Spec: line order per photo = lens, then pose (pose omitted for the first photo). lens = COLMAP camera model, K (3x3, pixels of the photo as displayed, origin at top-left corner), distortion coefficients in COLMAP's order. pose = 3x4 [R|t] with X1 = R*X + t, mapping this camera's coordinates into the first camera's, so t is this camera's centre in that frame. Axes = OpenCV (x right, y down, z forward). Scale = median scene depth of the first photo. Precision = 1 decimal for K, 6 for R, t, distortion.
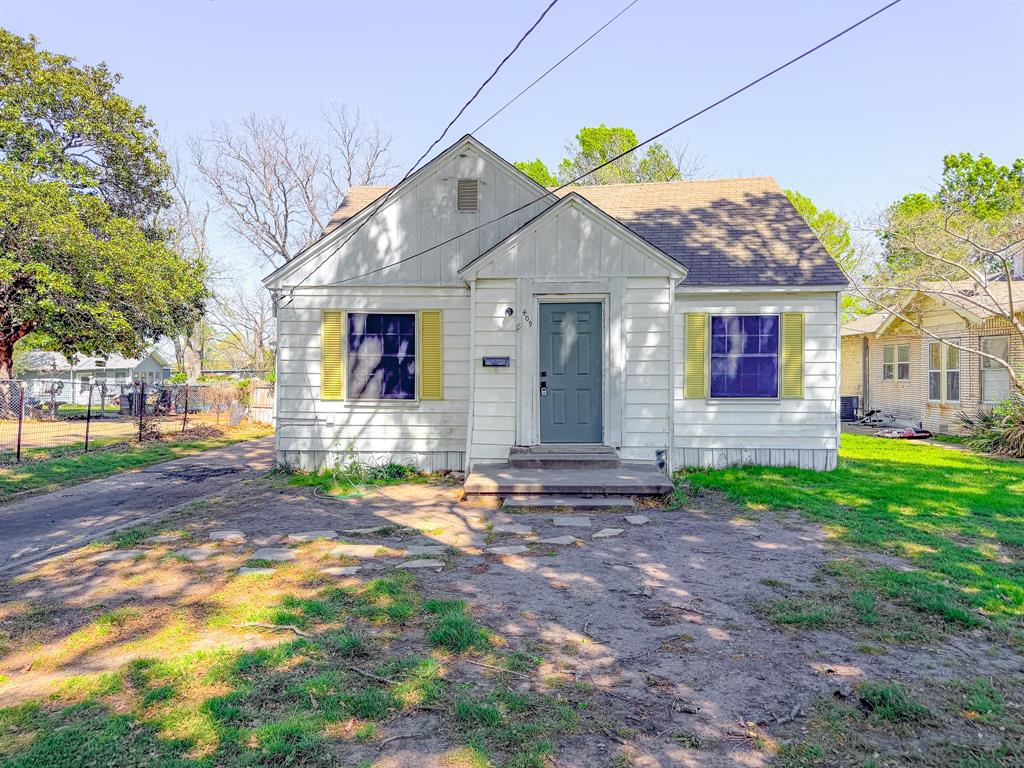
lens RADIAL K [[751.9, 0, 503.7], [0, 751.9, 384.9], [0, 0, 1]] dist [0.047523, -0.001954]
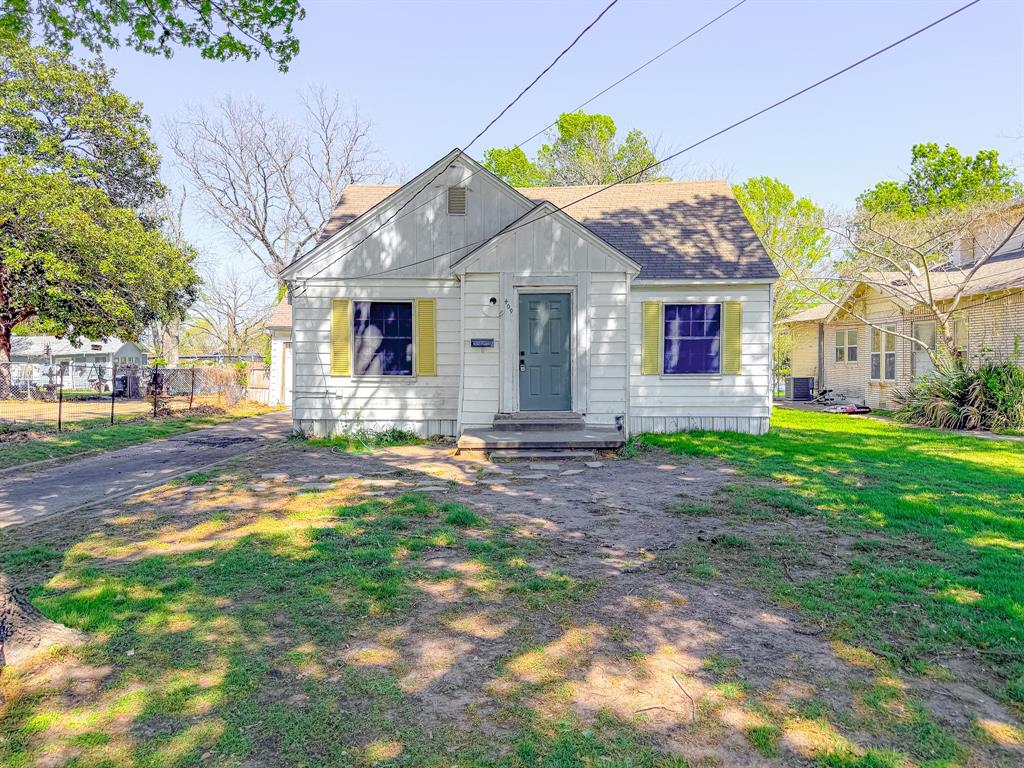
lens RADIAL K [[774.7, 0, 512.0], [0, 774.7, 384.0], [0, 0, 1]] dist [0.061594, -0.001119]
pose [[0.999272, -0.002702, 0.038055, -0.009048], [0.002133, 0.999886, 0.014979, 0.014723], [-0.038091, -0.014886, 0.999163, -0.210881]]
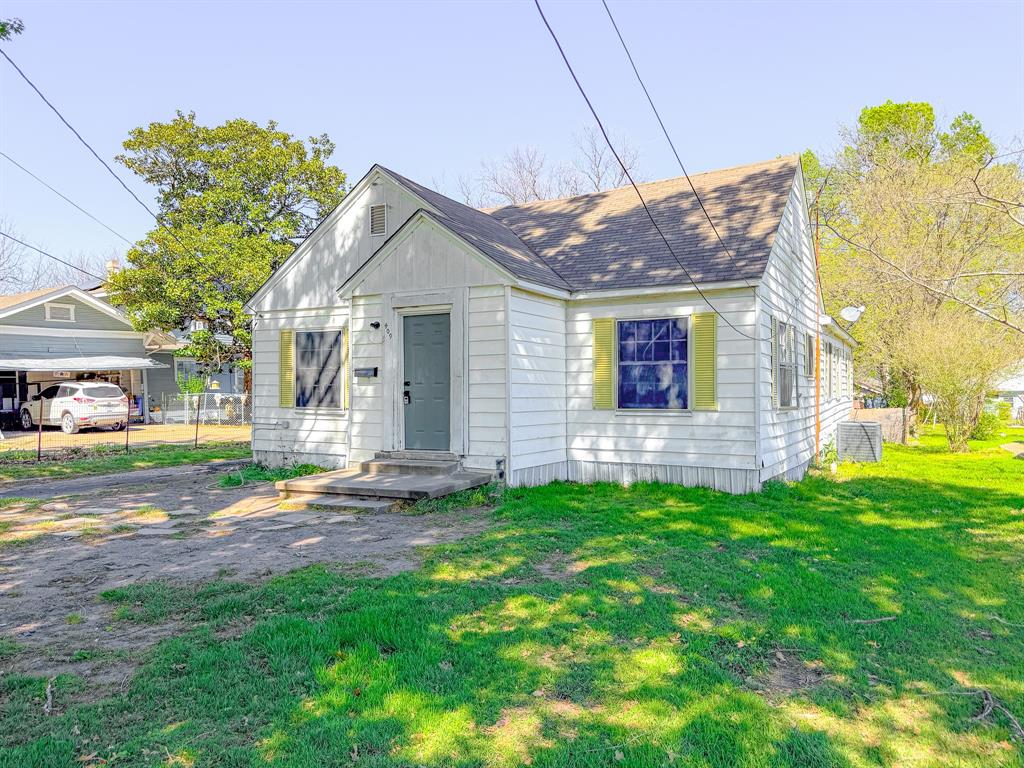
lens RADIAL K [[760.6, 0, 506.7], [0, 760.6, 383.2], [0, 0, 1]] dist [0.052473, -0.002034]
pose [[0.895126, -0.007915, -0.445742, 0.594353], [-0.004416, 0.999636, -0.026617, 0.011605], [0.445790, 0.025794, 0.894766, 0.101541]]
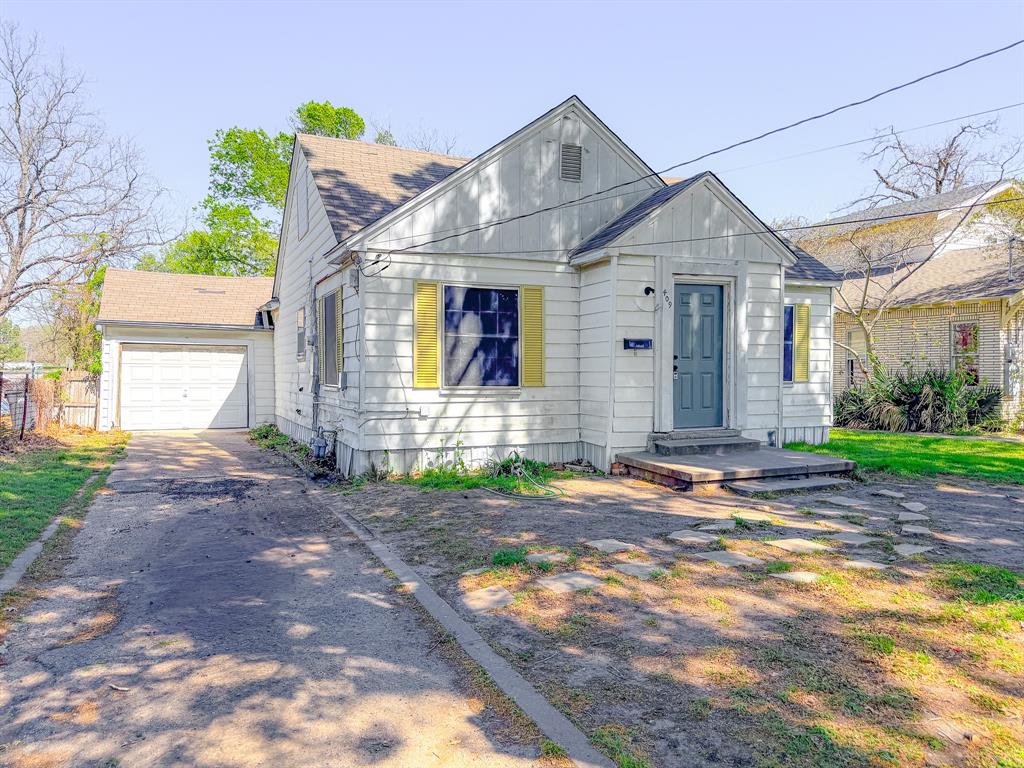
lens RADIAL K [[760.6, 0, 506.7], [0, 760.6, 383.2], [0, 0, 1]] dist [0.052473, -0.002034]
pose [[0.896090, -0.010160, 0.443756, -0.526240], [0.007894, 0.999945, 0.006953, 0.009349], [-0.443802, -0.002727, 0.896121, 0.198312]]
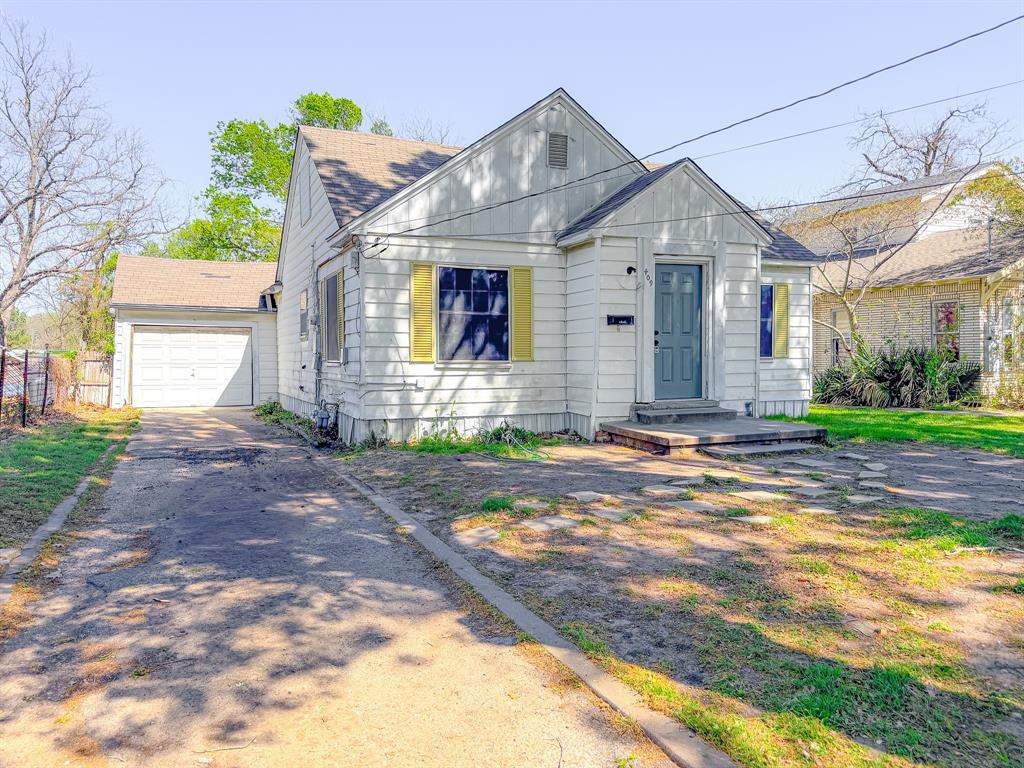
lens RADIAL K [[758.7, 0, 492.3], [0, 758.7, 358.5], [0, 0, 1]] dist [0.067016, -0.006191]
pose [[0.902264, -0.008115, 0.431107, -0.545407], [0.012930, 0.999882, -0.008240, 0.024492], [-0.430989, 0.013009, 0.902263, 0.144231]]
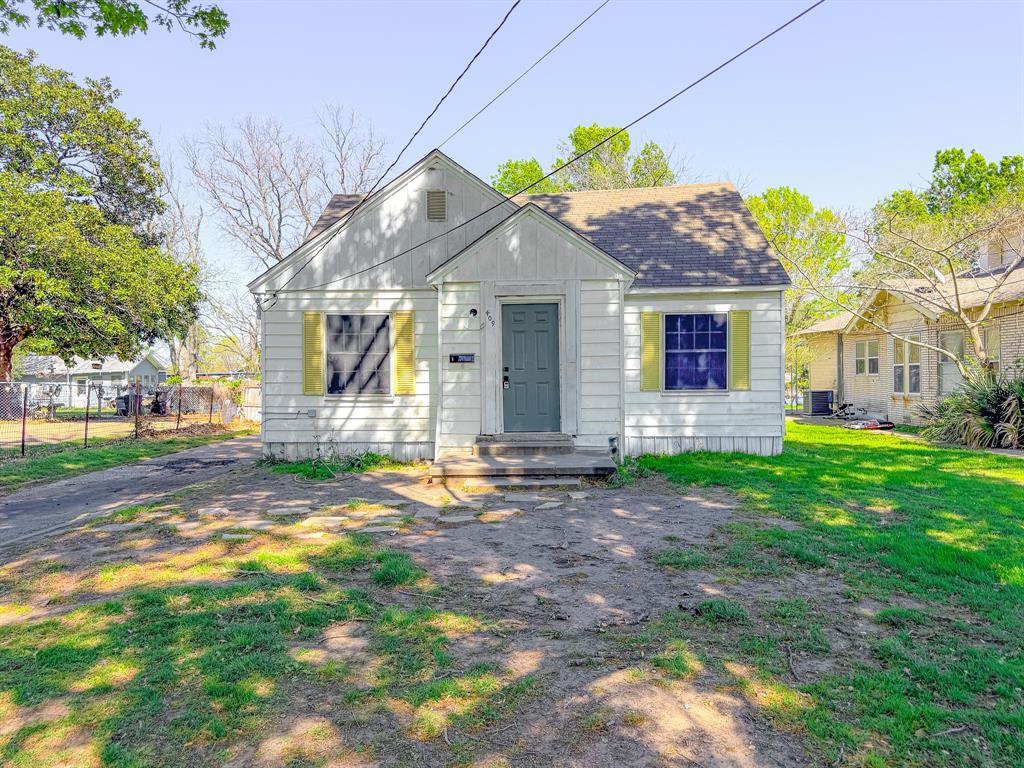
lens RADIAL K [[760.6, 0, 506.7], [0, 760.6, 383.2], [0, 0, 1]] dist [0.052473, -0.002034]
pose [[0.999946, -0.010101, 0.002515, 0.046563], [0.010111, 0.999941, -0.003844, 0.009358], [-0.002476, 0.003869, 0.999989, -0.095427]]
